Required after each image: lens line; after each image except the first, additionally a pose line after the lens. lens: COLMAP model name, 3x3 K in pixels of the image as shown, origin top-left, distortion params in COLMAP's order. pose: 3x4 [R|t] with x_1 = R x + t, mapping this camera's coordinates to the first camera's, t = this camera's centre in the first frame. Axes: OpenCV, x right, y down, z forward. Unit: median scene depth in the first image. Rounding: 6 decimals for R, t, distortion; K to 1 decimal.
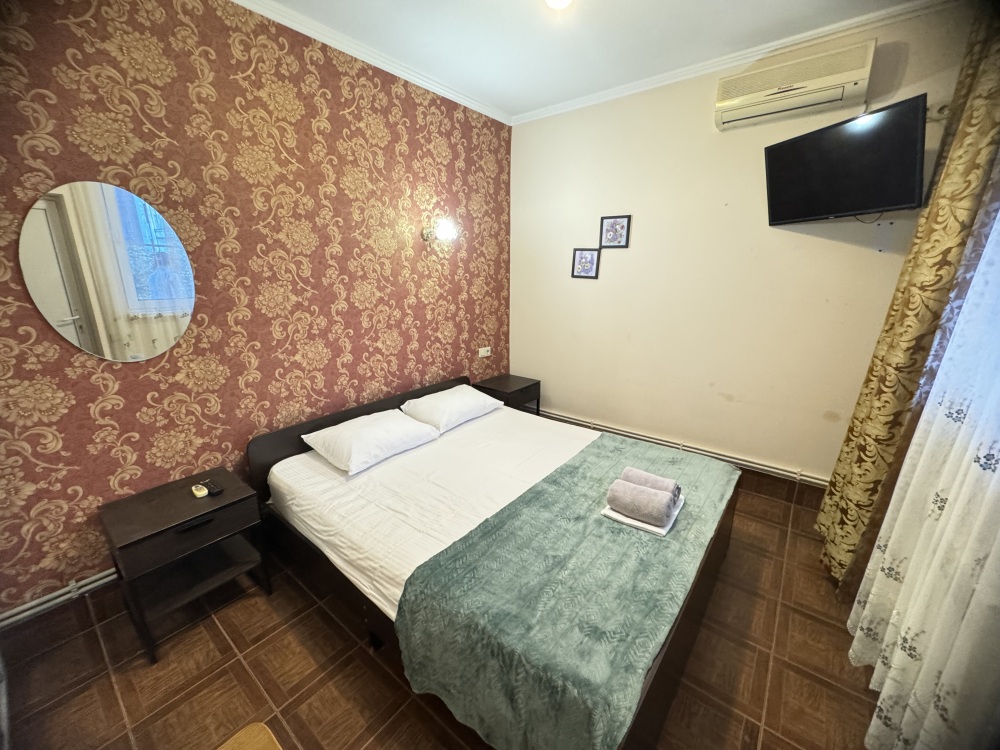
lens RADIAL K [[395.5, 0, 500.8], [0, 395.5, 380.9], [0, 0, 1]] dist [-0.007521, 0.000020]
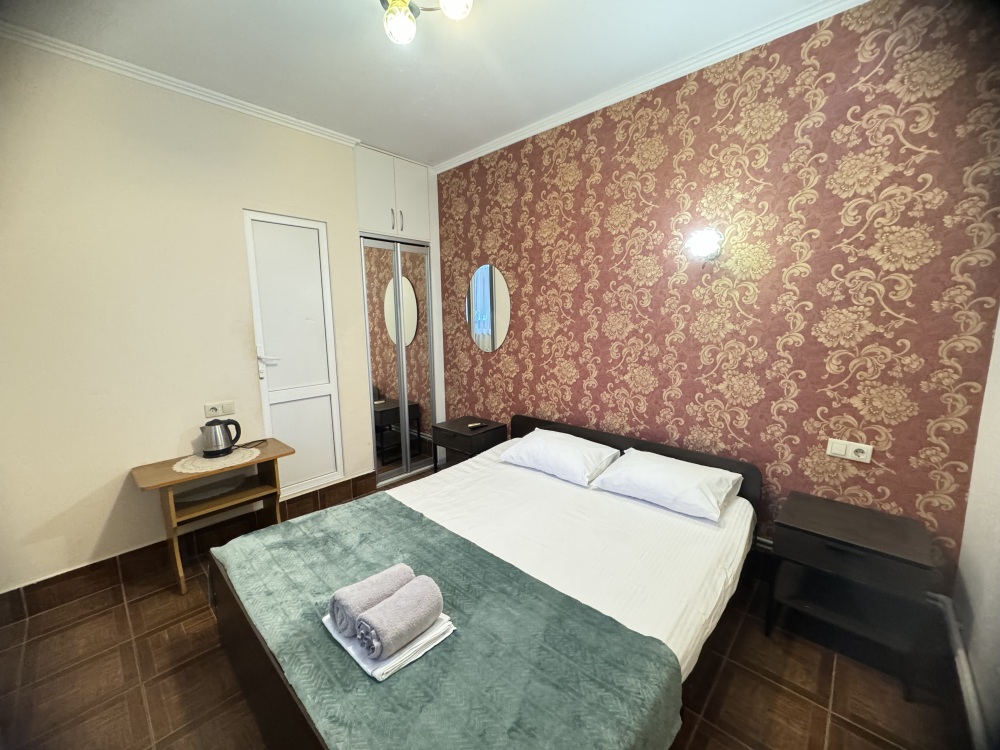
lens RADIAL K [[395.5, 0, 524.4], [0, 395.5, 357.5], [0, 0, 1]] dist [-0.007521, 0.000020]
pose [[-0.052087, 0.134304, -0.989570, 0.508043], [-0.234889, 0.961468, 0.142854, -0.176260], [0.970626, 0.239880, -0.018533, 0.626026]]
